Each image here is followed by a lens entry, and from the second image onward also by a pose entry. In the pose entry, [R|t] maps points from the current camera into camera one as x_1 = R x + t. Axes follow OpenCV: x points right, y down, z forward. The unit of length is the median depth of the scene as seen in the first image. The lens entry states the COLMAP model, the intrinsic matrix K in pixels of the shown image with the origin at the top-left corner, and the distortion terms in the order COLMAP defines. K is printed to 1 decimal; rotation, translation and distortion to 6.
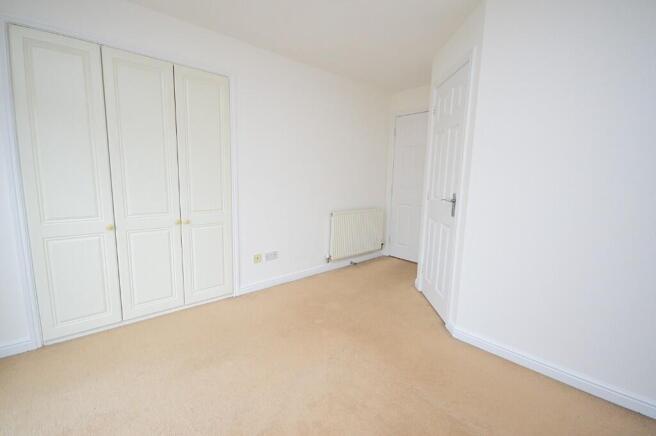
lens RADIAL K [[299.9, 0, 326.7], [0, 299.9, 223.1], [0, 0, 1]] dist [0.001571, 0.000050]
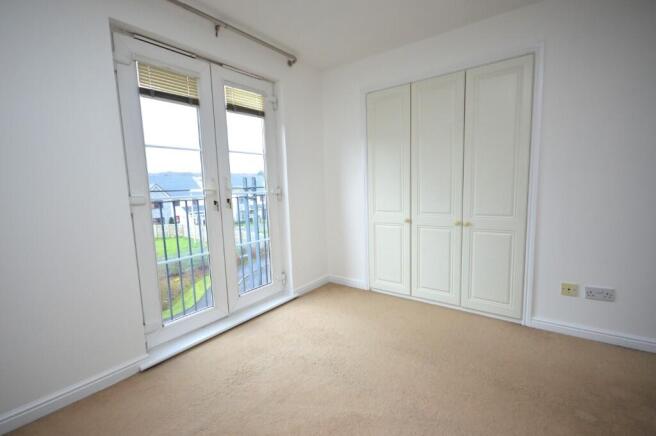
lens RADIAL K [[291.7, 0, 325.1], [0, 291.7, 217.7], [0, 0, 1]] dist [-0.002592, -0.000464]
pose [[0.174384, 0.092104, -0.980361, 0.392384], [-0.108948, 0.991308, 0.073753, -0.045764], [0.978632, 0.093947, 0.182903, 0.362581]]
